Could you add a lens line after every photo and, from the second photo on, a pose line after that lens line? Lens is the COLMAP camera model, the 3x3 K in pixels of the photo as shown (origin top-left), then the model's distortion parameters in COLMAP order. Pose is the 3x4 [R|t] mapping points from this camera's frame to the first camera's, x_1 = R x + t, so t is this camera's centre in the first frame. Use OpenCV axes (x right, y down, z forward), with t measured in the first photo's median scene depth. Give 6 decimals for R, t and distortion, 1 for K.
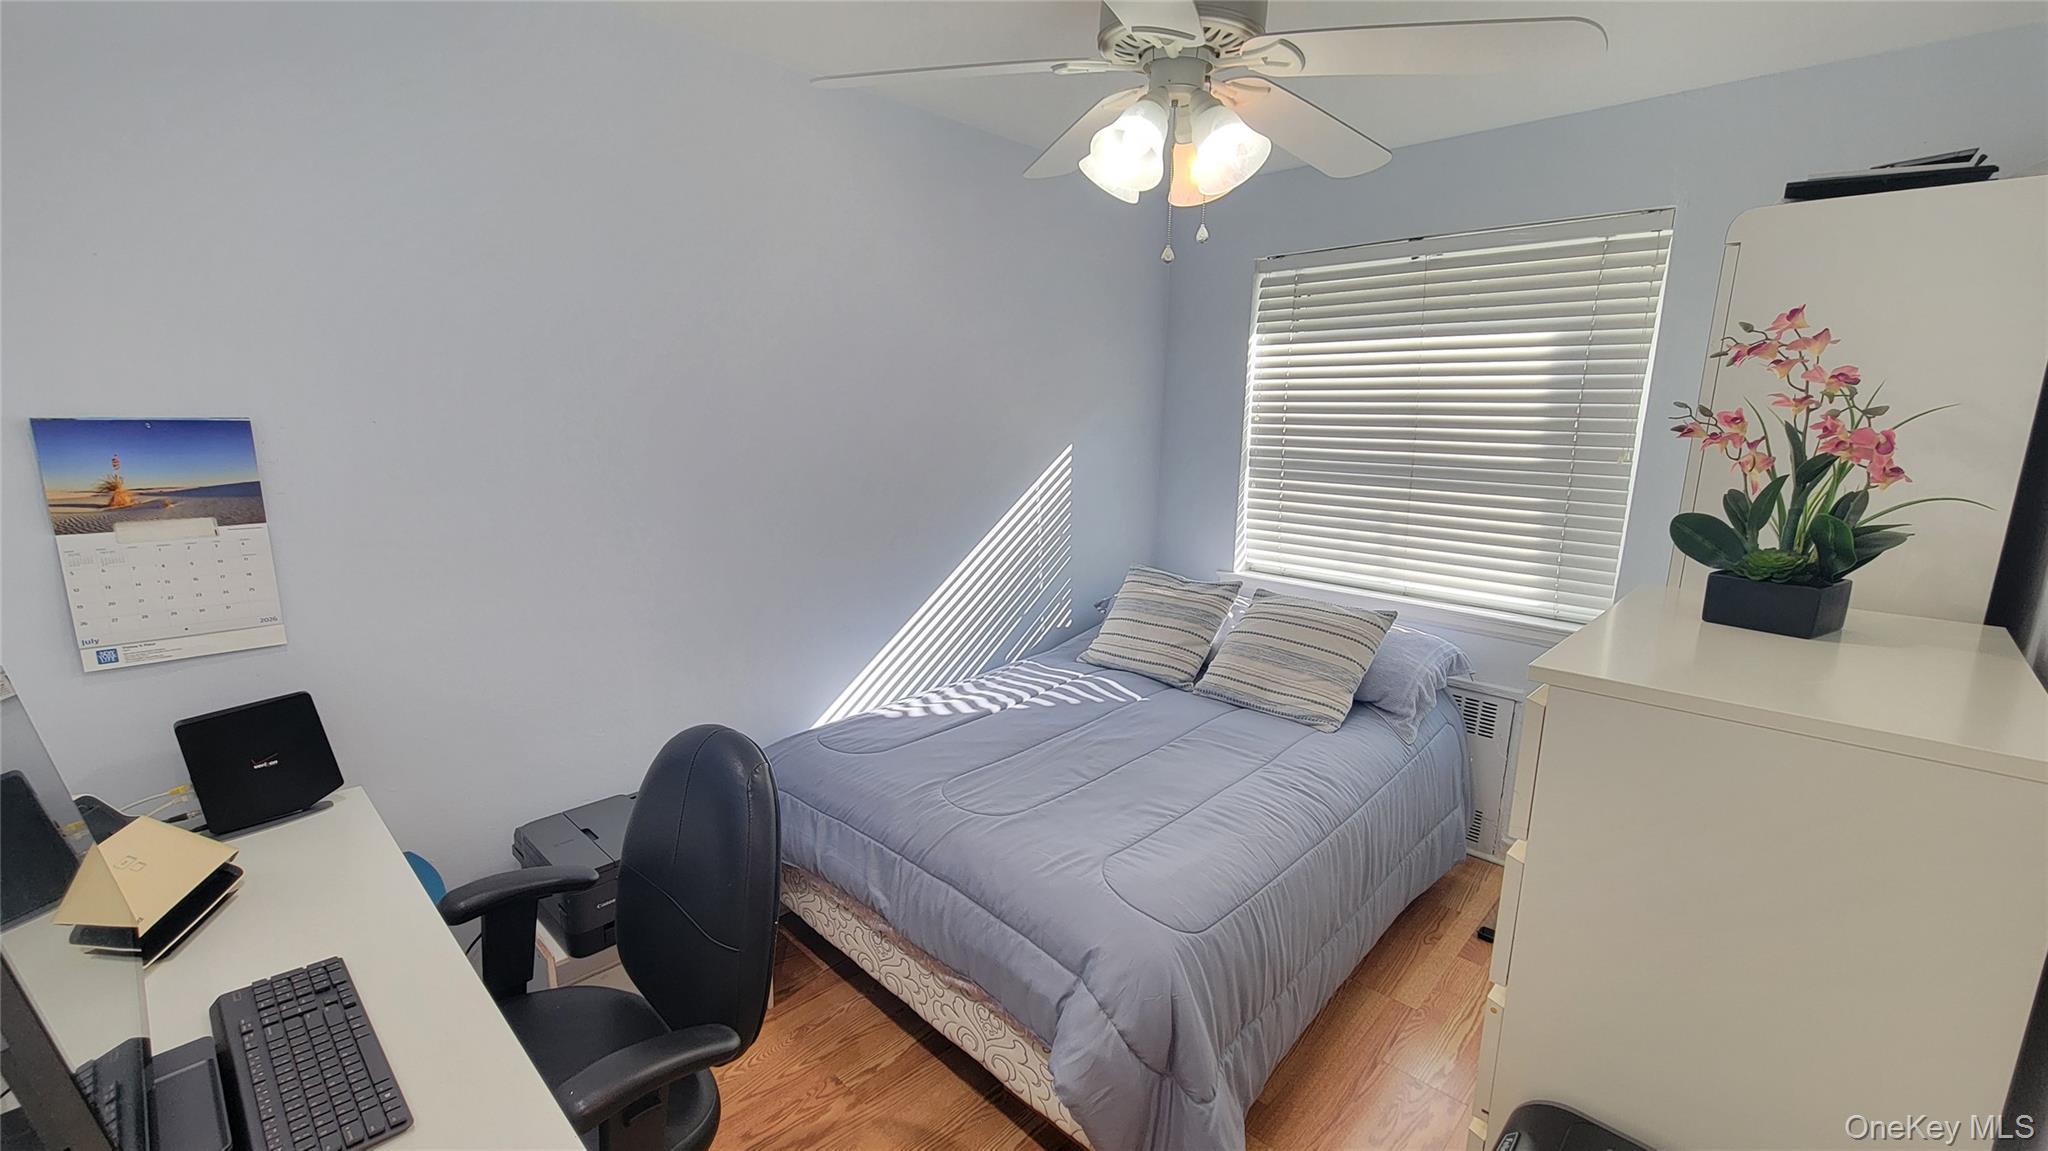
lens RADIAL K [[832.4, 0, 1012.4], [0, 832.4, 584.4], [0, 0, 1]] dist [0.000173, -0.003272]
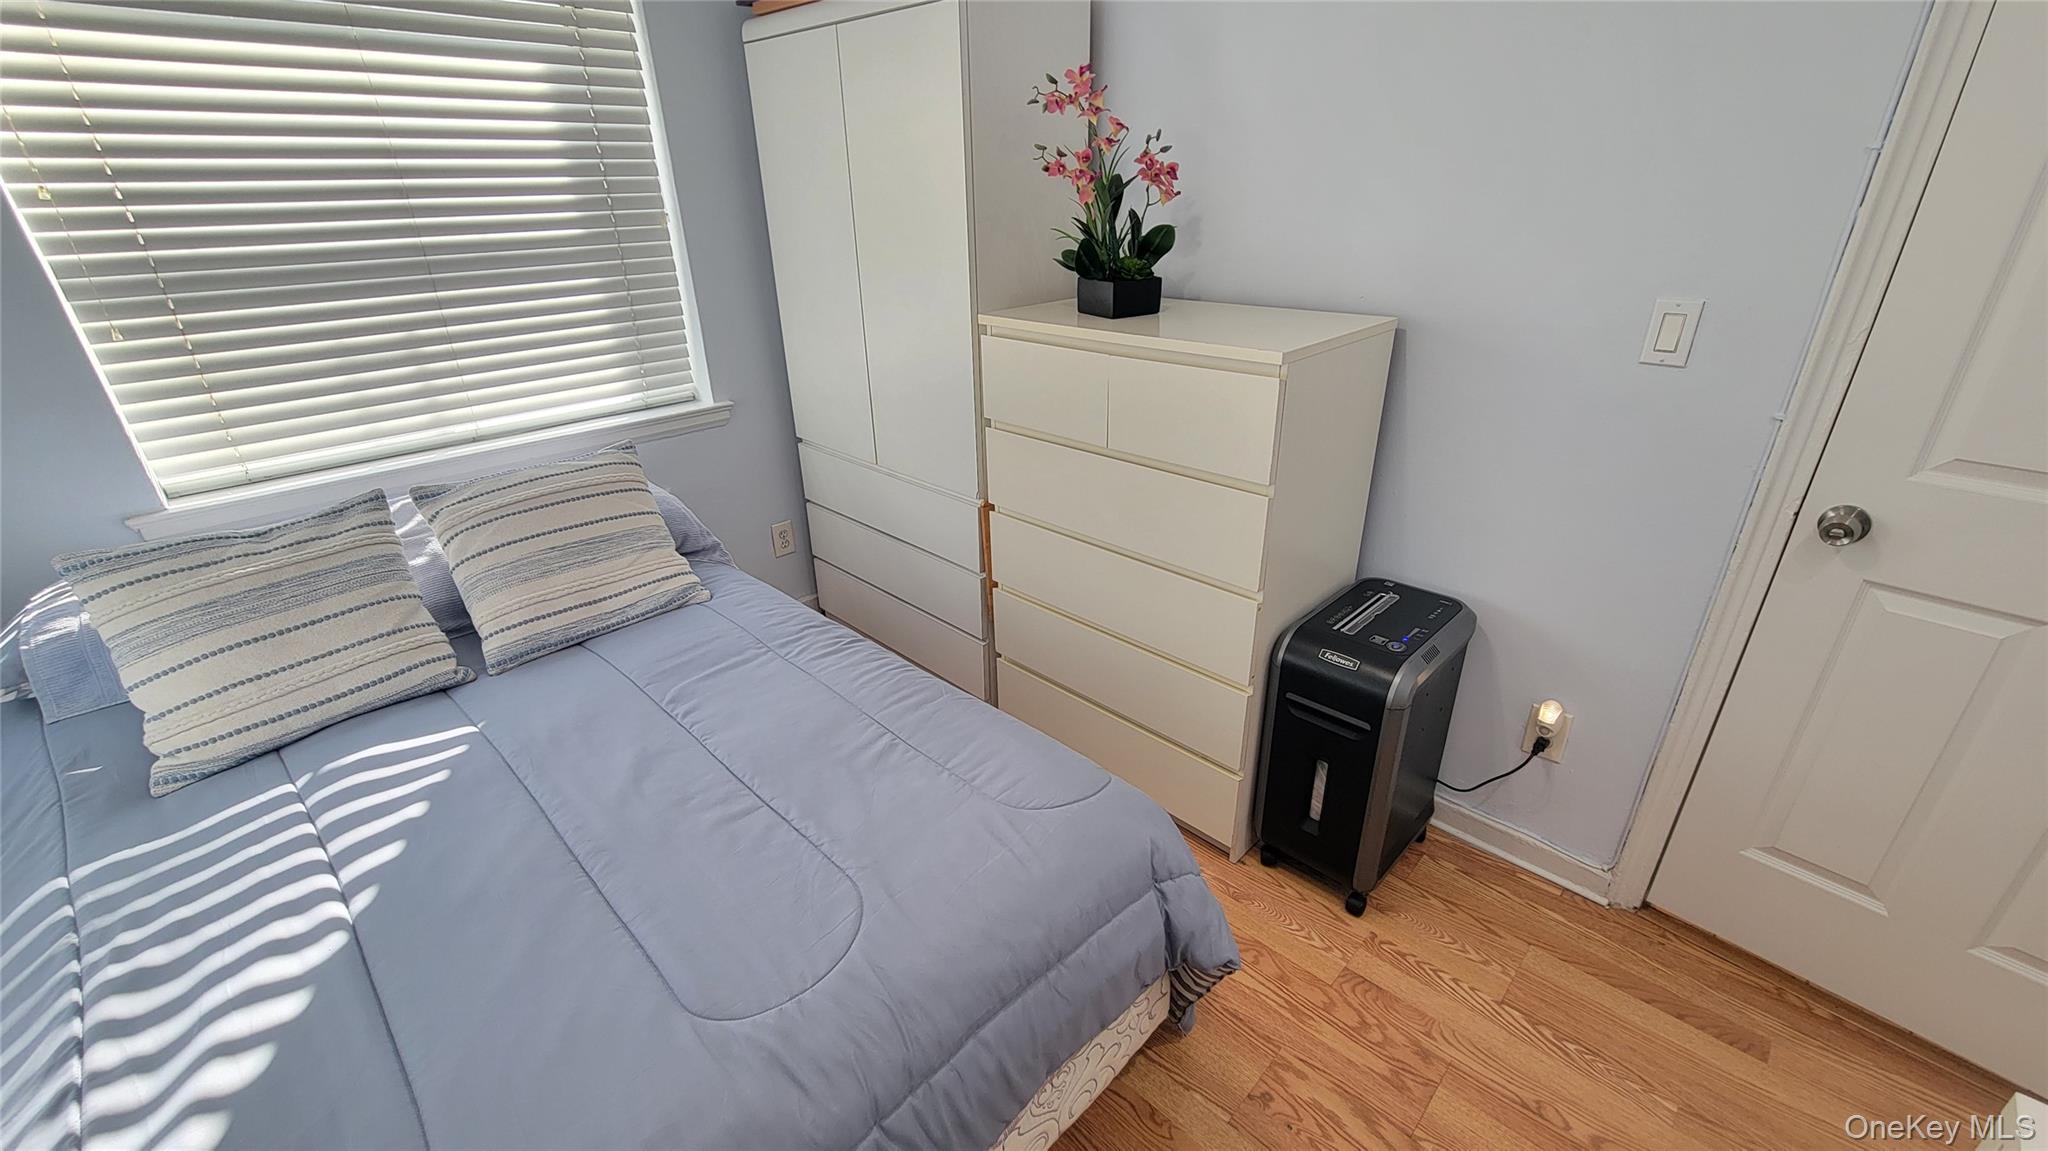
lens RADIAL K [[832.4, 0, 1012.4], [0, 832.4, 584.4], [0, 0, 1]] dist [0.000173, -0.003272]
pose [[-0.016606, -0.441423, 0.897146, -0.301929], [0.226181, 0.872352, 0.433410, -0.103266], [-0.973944, 0.210115, 0.085355, 0.571664]]
